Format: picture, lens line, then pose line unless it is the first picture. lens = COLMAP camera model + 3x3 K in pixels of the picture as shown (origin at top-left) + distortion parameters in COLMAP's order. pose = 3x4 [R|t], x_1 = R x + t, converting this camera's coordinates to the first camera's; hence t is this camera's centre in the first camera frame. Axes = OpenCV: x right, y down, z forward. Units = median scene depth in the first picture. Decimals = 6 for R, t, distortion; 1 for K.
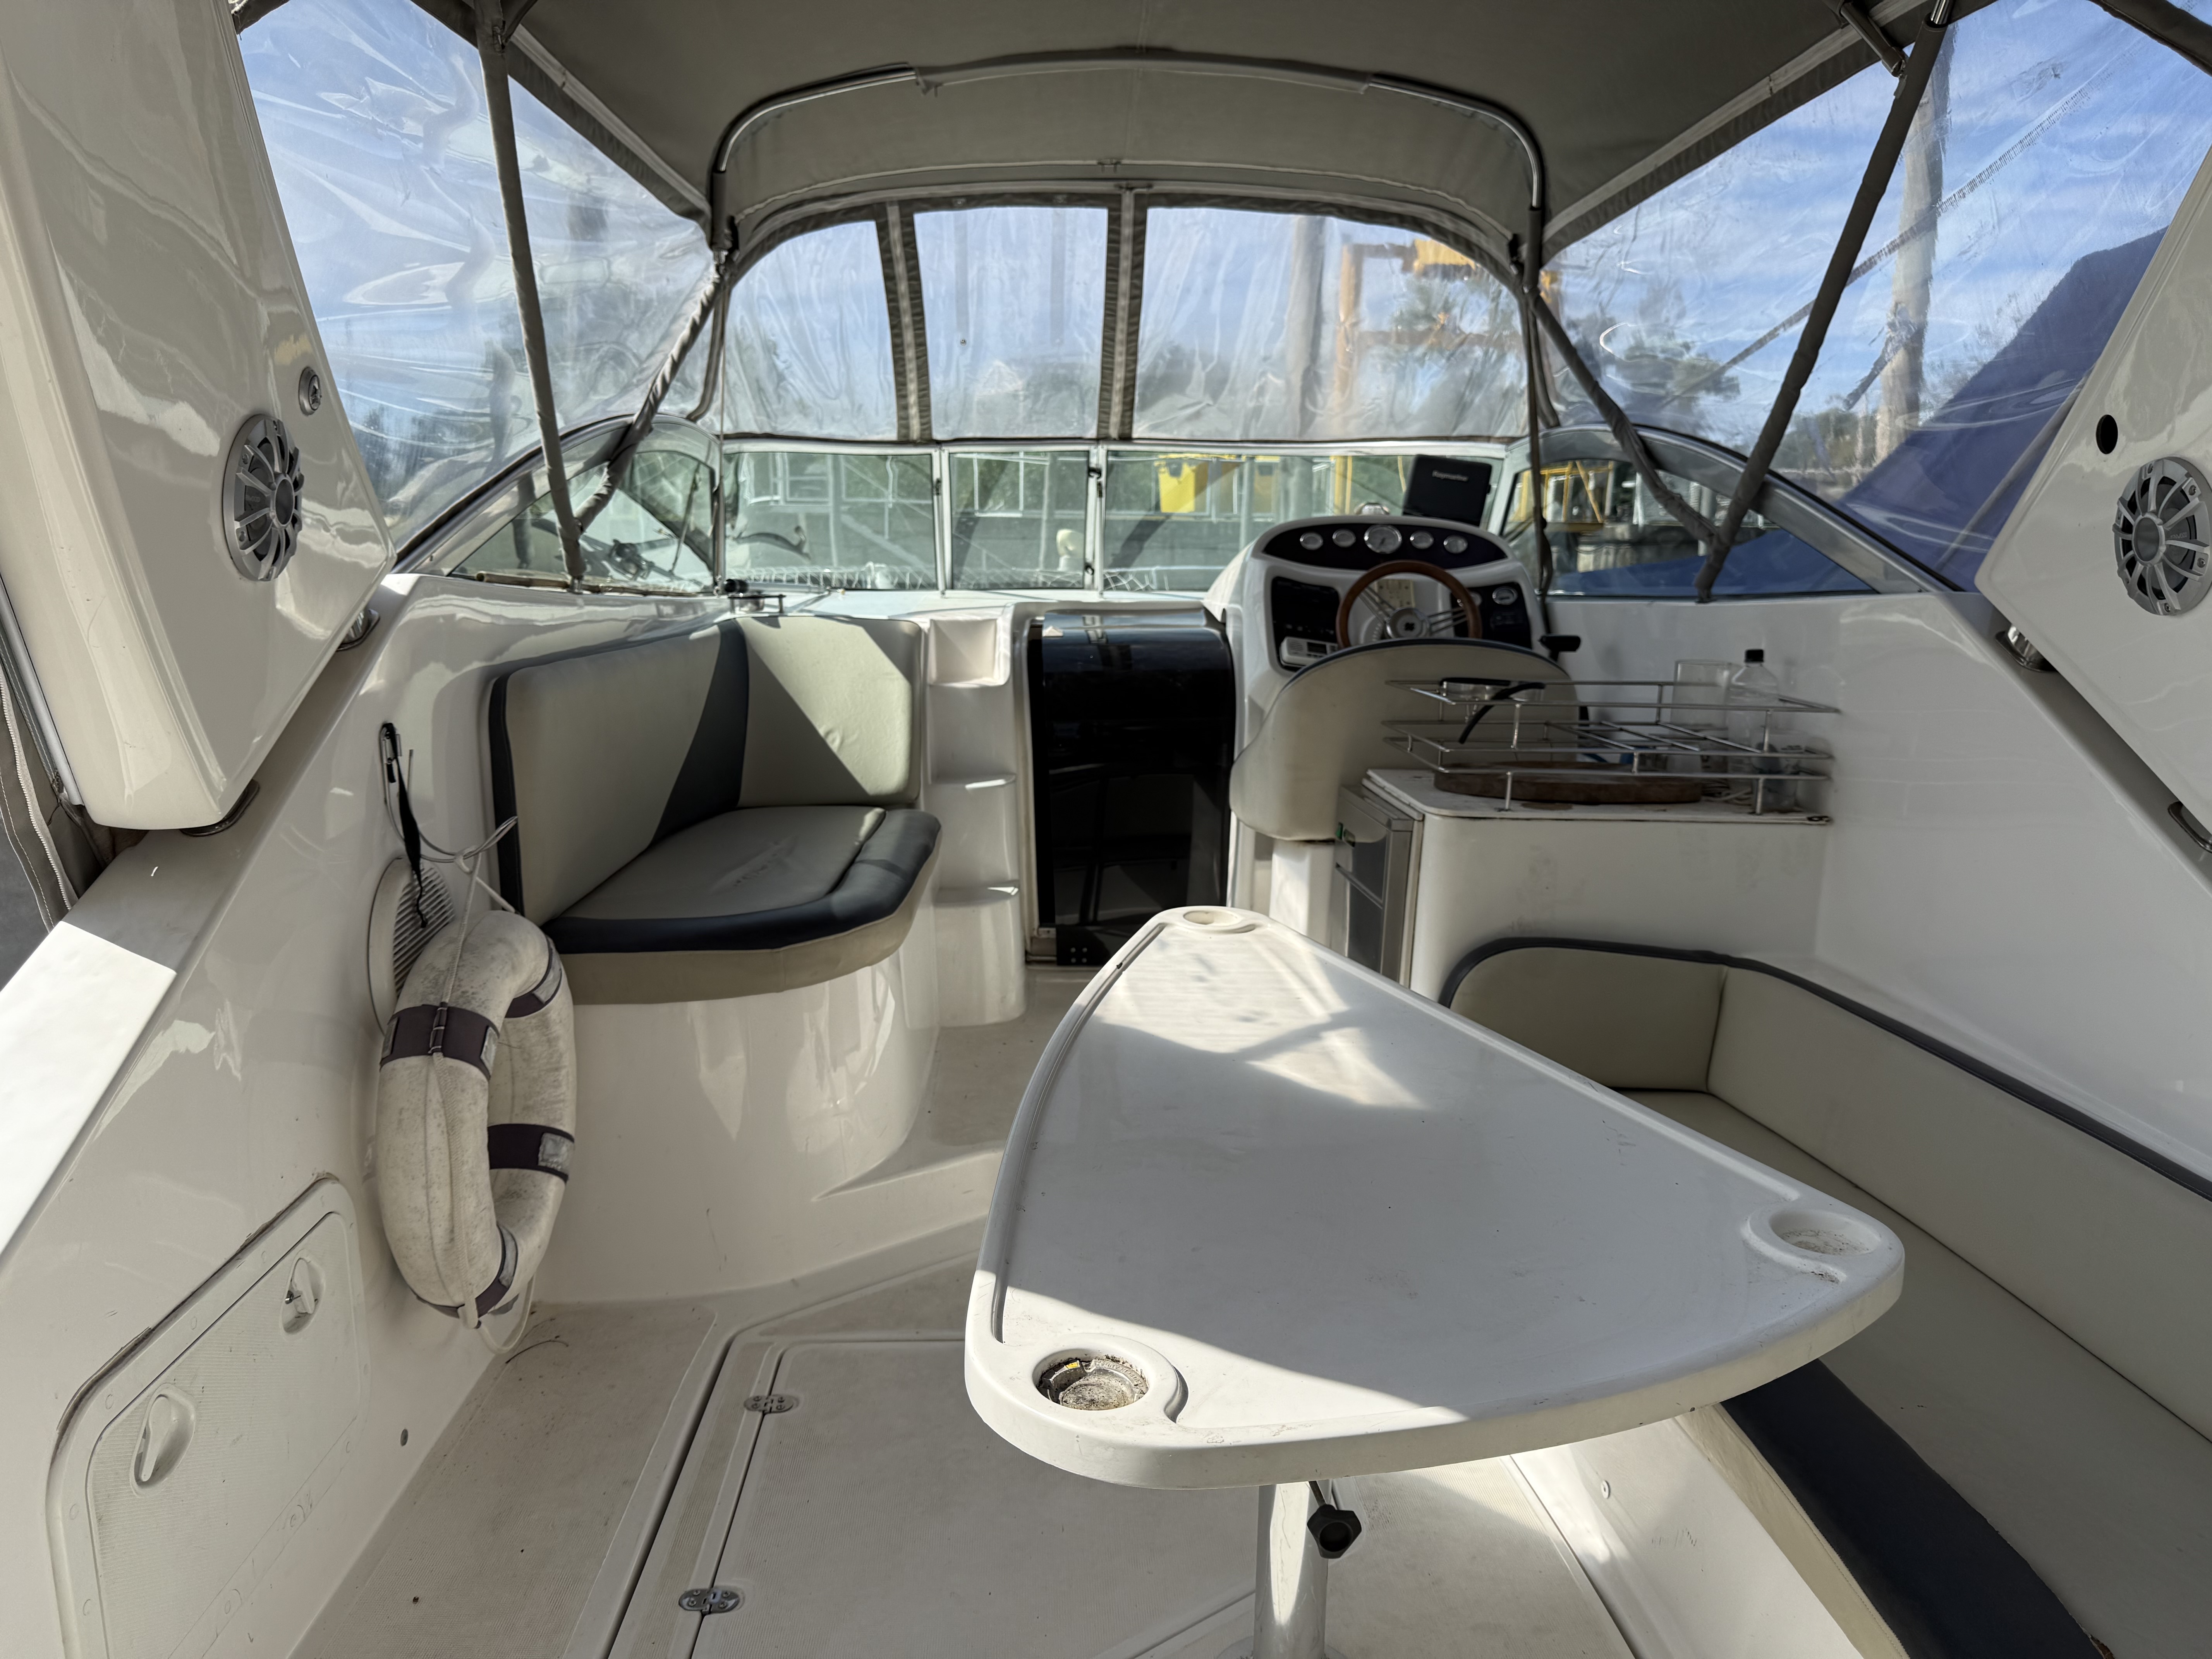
lens RADIAL K [[1559.8, 0, 1110.5], [0, 1559.8, 822.0], [0, 0, 1]] dist [0.151617, -0.172741]
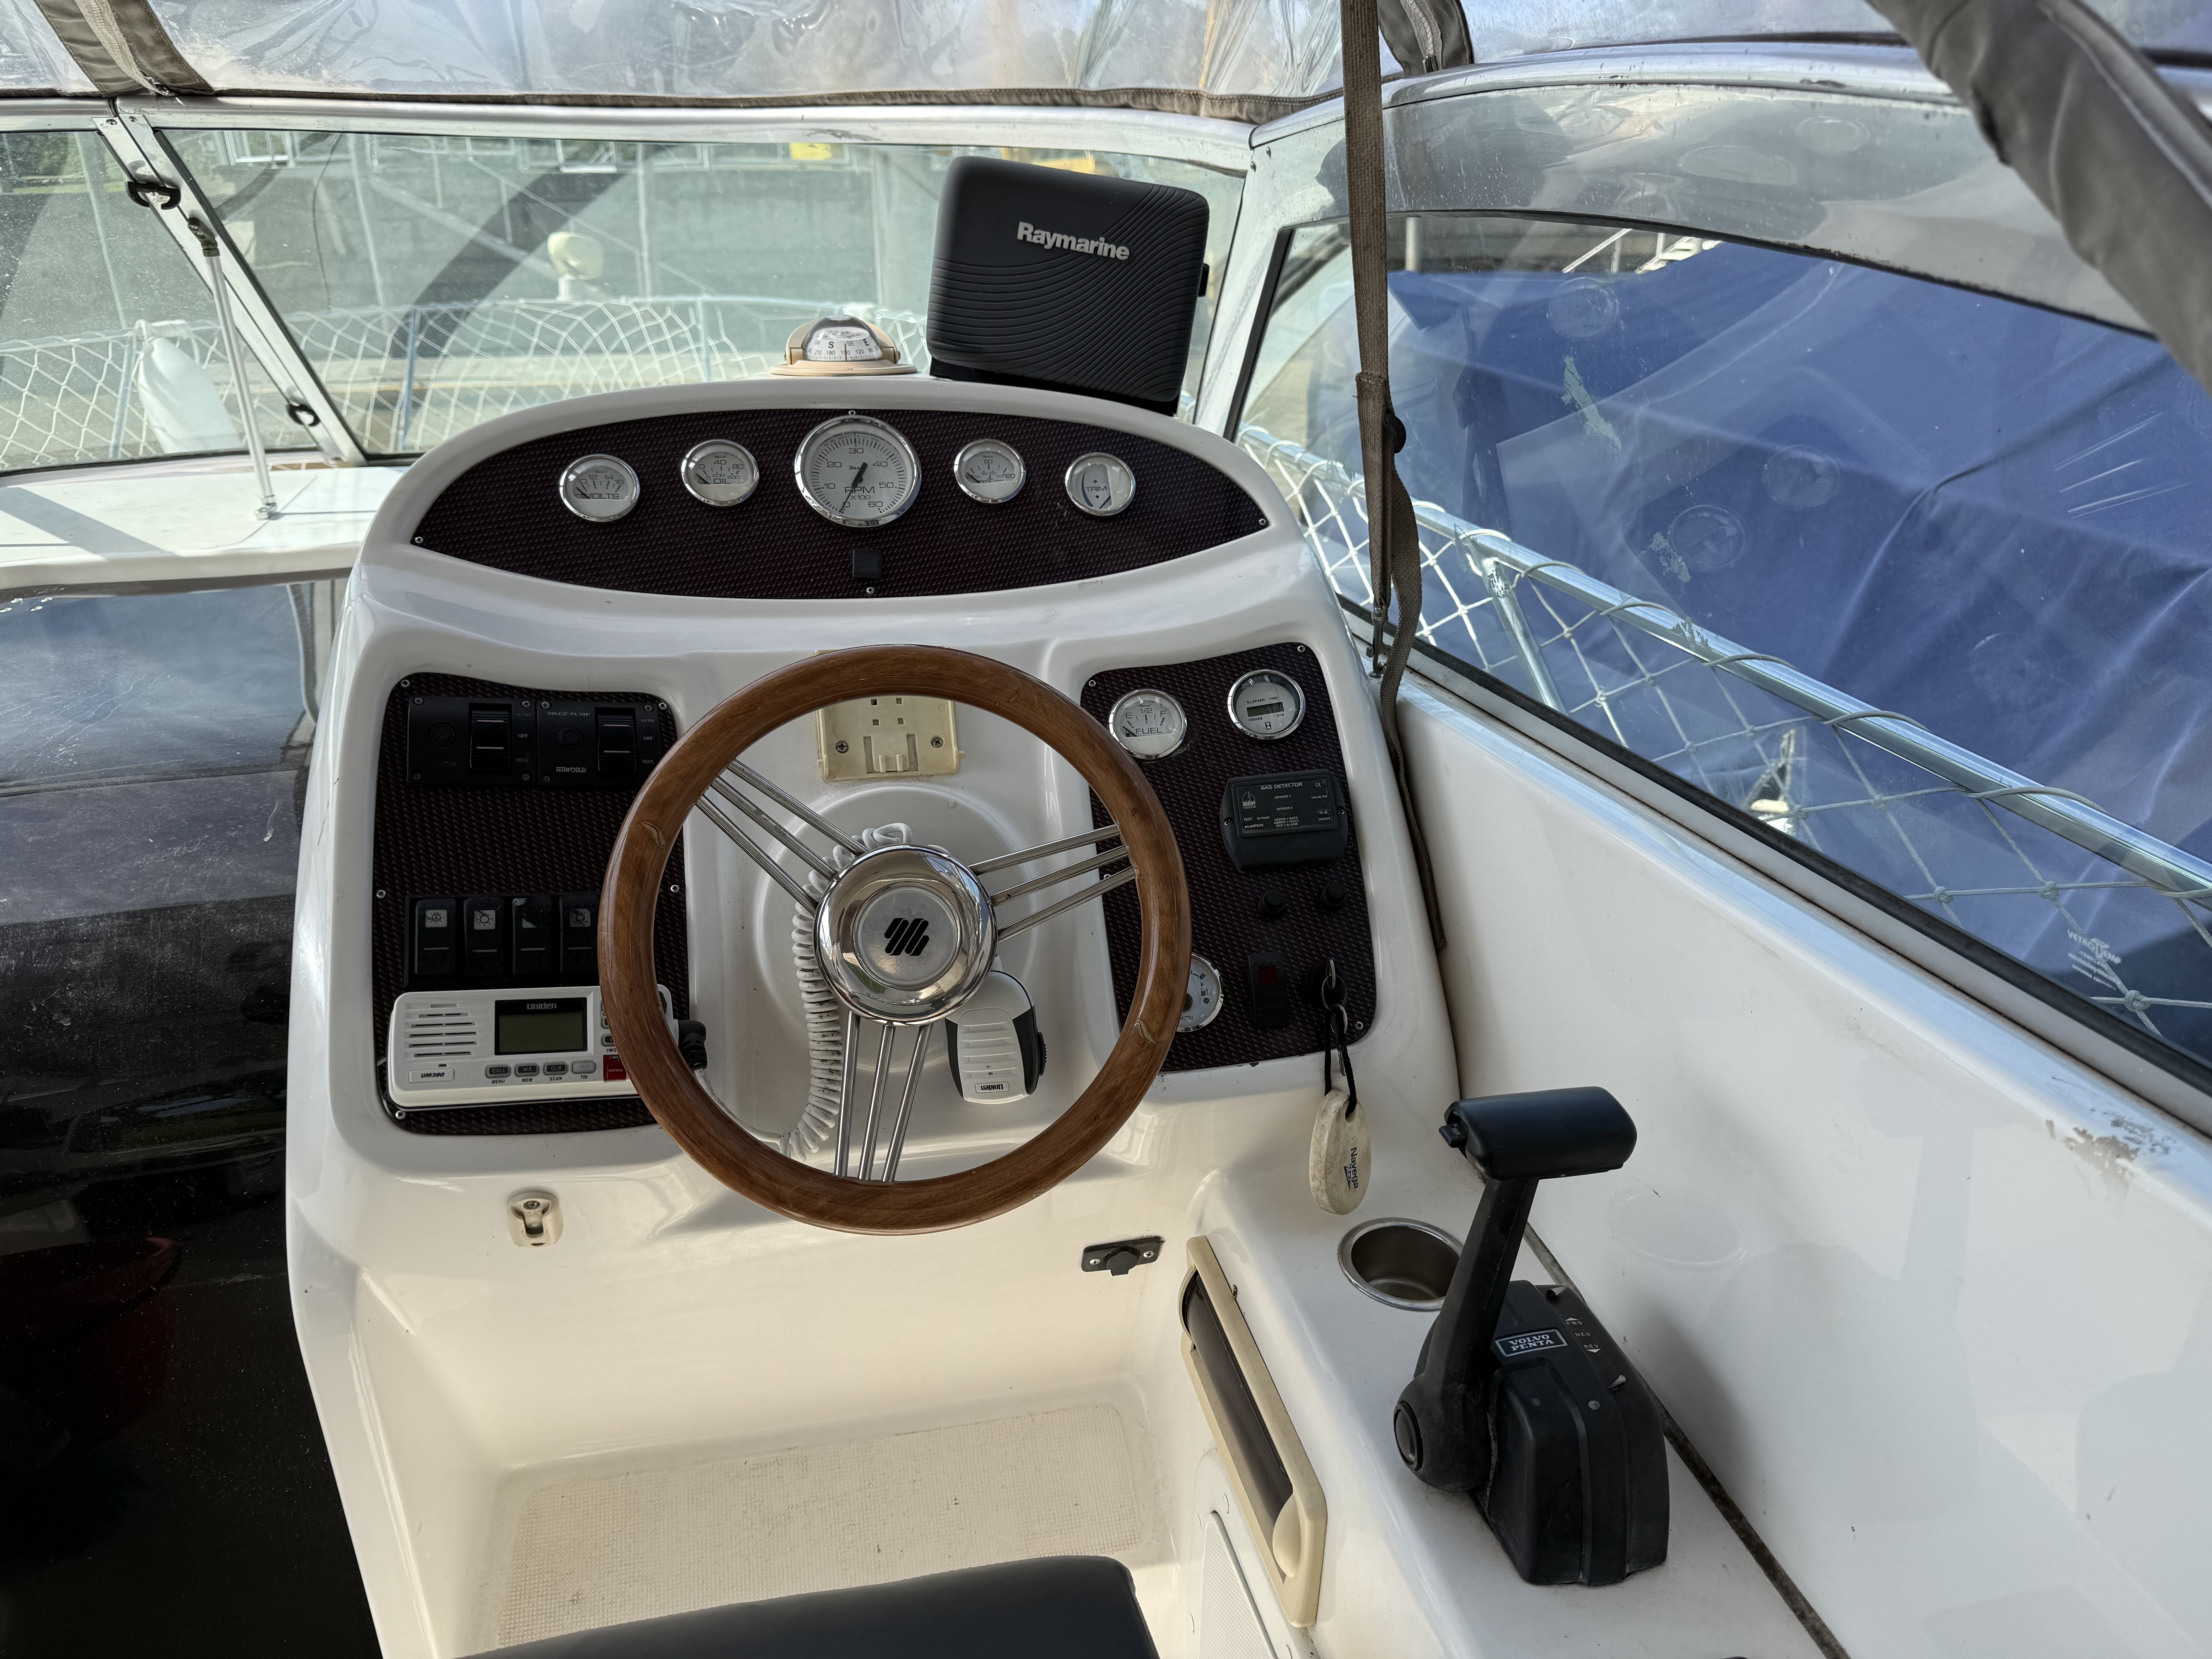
lens RADIAL K [[1548.9, 0, 1098.0], [0, 1548.9, 833.2], [0, 0, 1]] dist [0.097236, -0.168008]
pose [[0.985916, -0.072664, 0.150631, 0.210614], [0.038849, 0.975549, 0.216323, -0.218618], [-0.162667, -0.207424, 0.964632, 0.872539]]
